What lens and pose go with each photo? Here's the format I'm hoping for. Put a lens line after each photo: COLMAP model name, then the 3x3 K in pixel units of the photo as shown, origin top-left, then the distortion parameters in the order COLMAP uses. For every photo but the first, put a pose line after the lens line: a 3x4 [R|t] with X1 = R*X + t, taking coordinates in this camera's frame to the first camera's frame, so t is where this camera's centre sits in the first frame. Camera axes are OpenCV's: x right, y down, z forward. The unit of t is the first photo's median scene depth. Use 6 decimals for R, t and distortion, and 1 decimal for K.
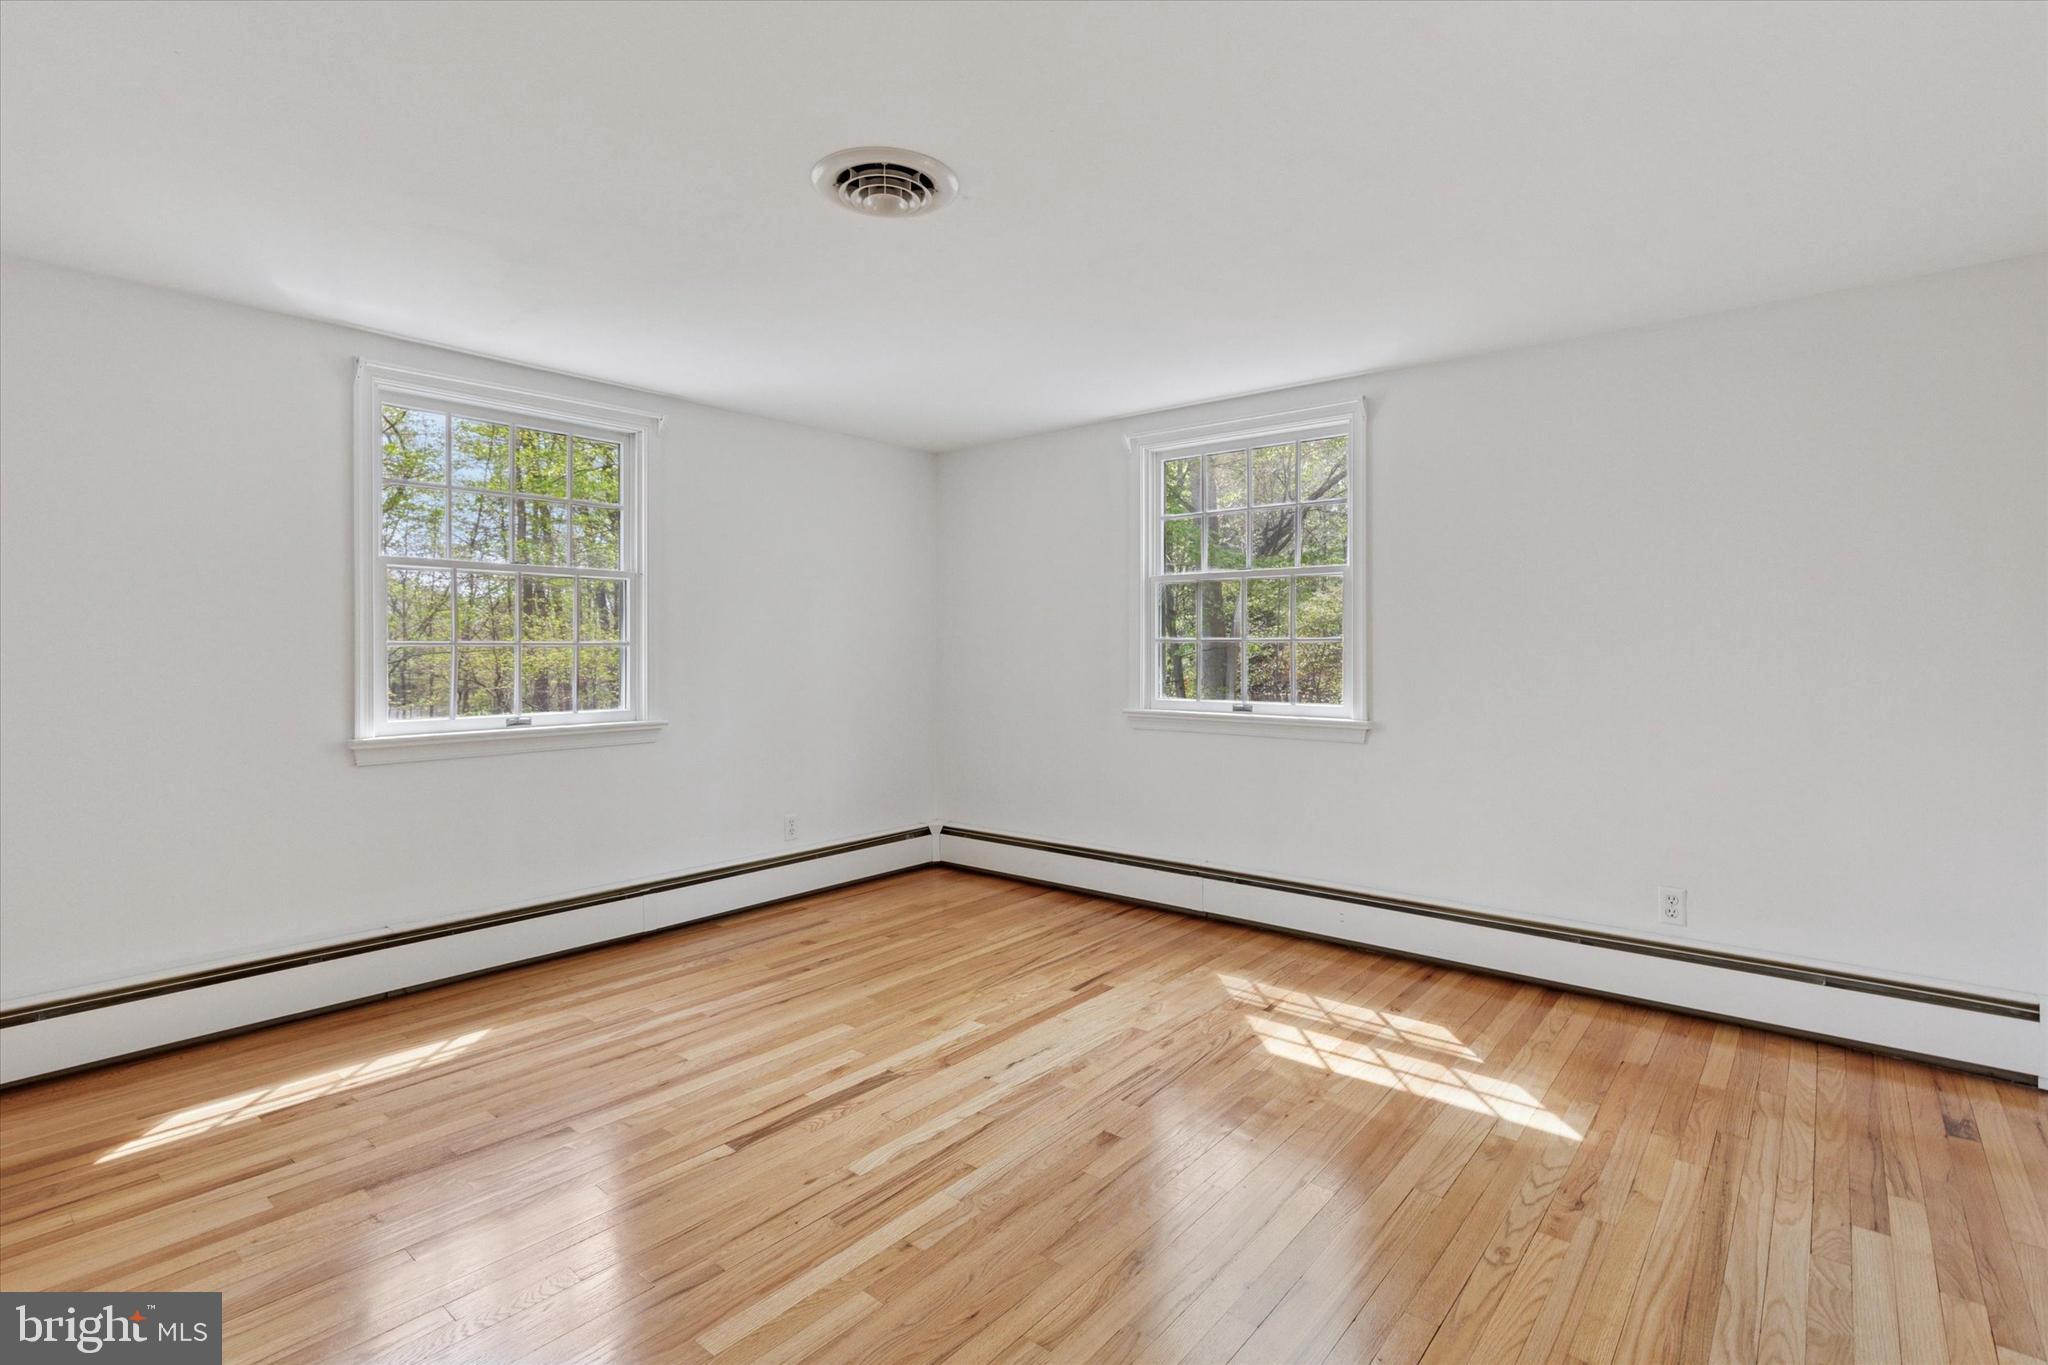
lens RADIAL K [[965.2, 0, 1025.9], [0, 965.2, 677.7], [0, 0, 1]] dist [0.003240, 0.000028]
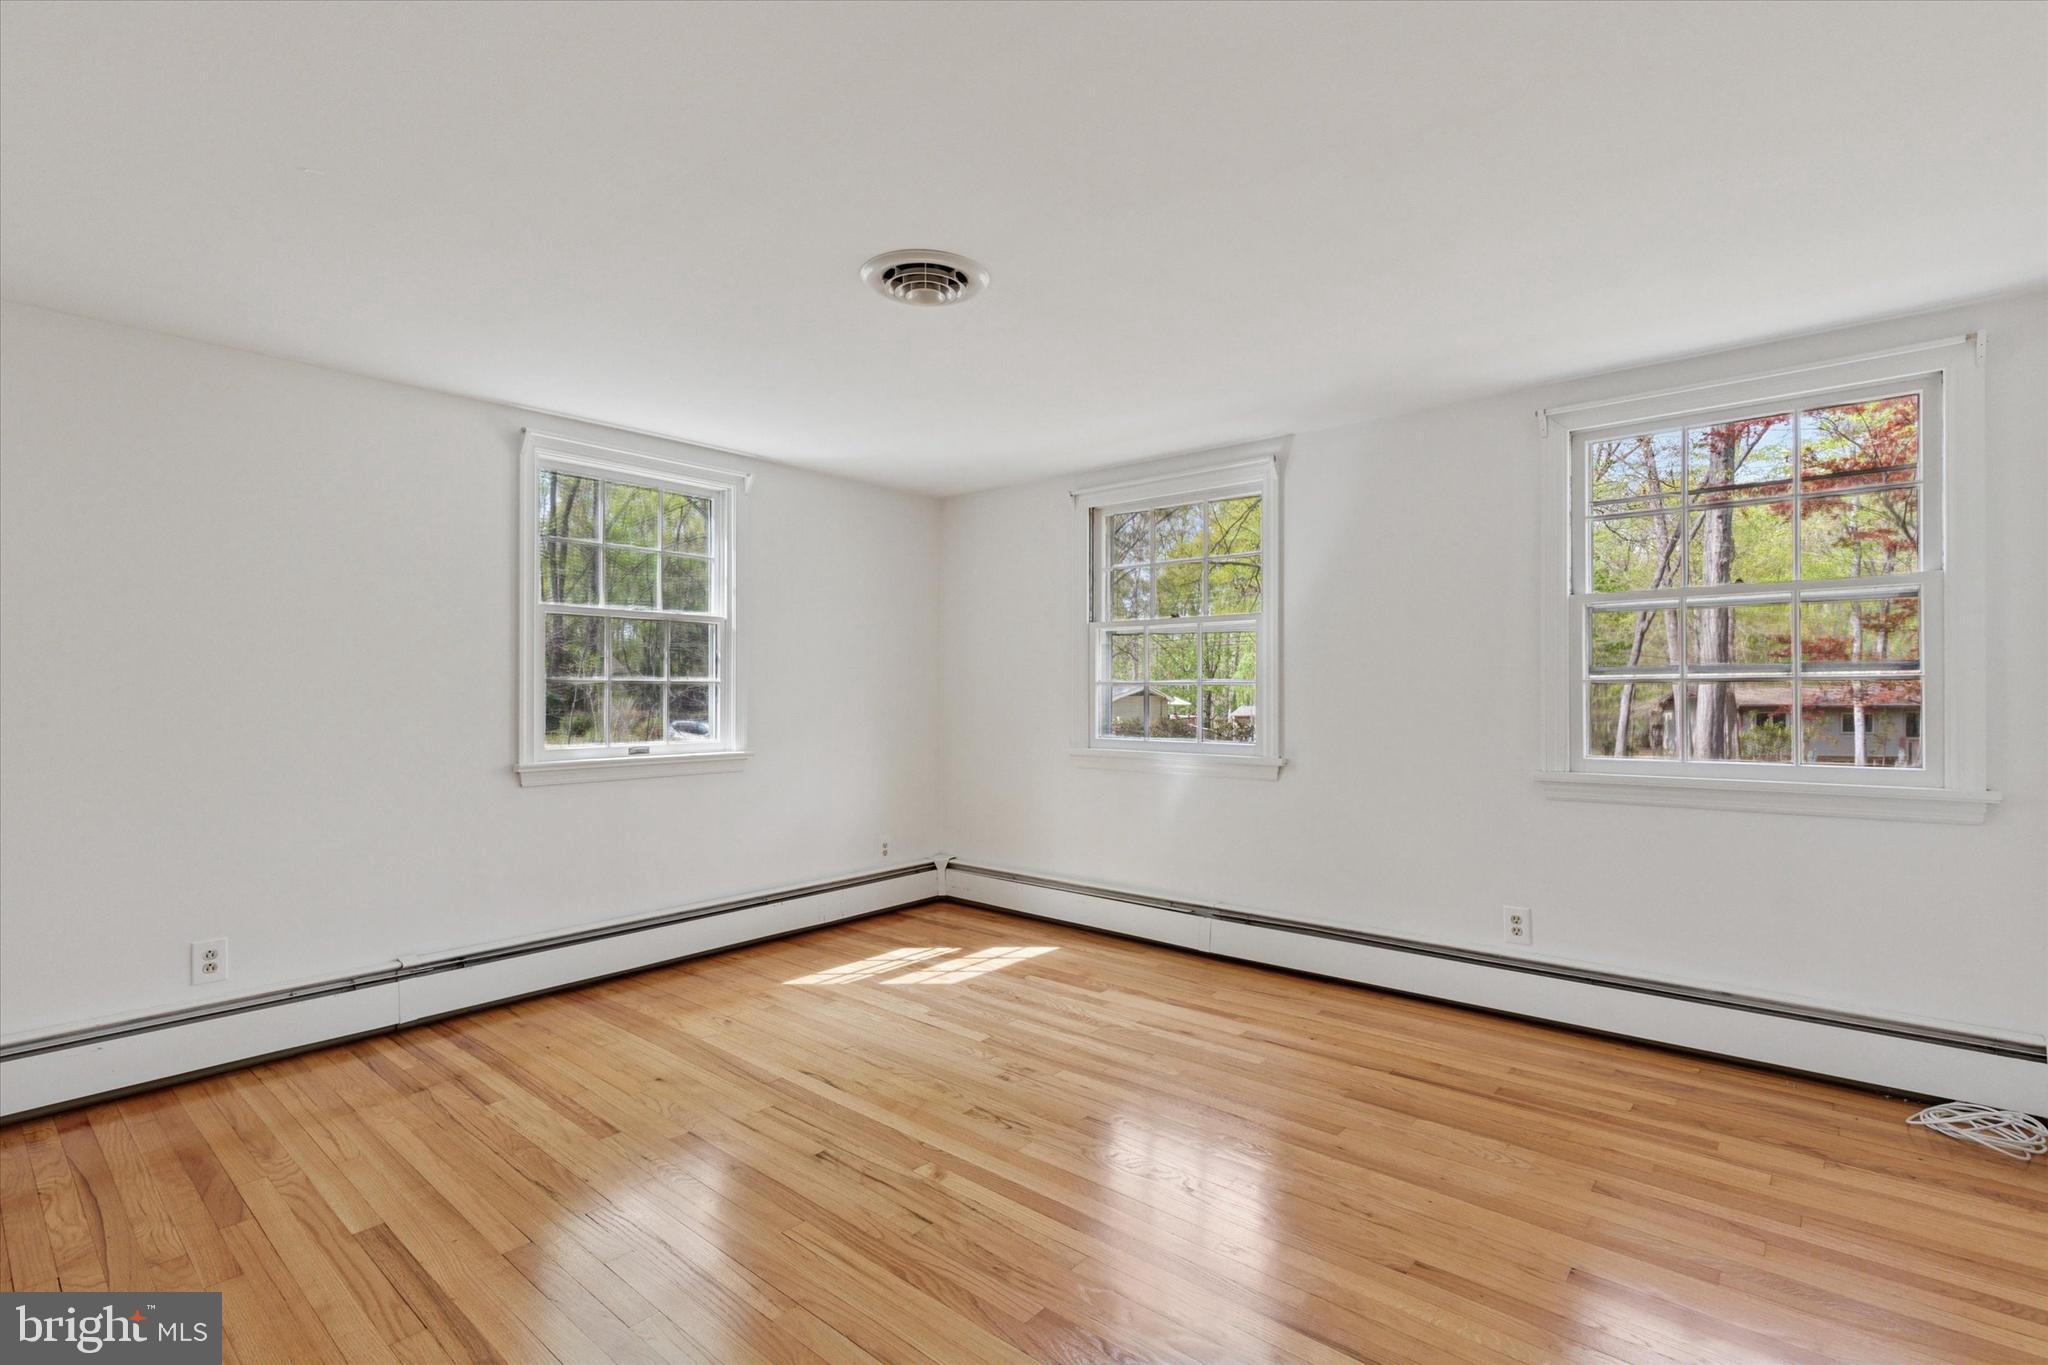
lens RADIAL K [[891.0, 0, 1021.5], [0, 891.0, 708.1], [0, 0, 1]] dist [-0.000994, -0.000182]
pose [[-0.010134, -0.005125, 0.999936, -0.935067], [0.023099, 0.999719, 0.005358, -0.009697], [-0.999682, 0.023151, -0.010012, 0.833441]]
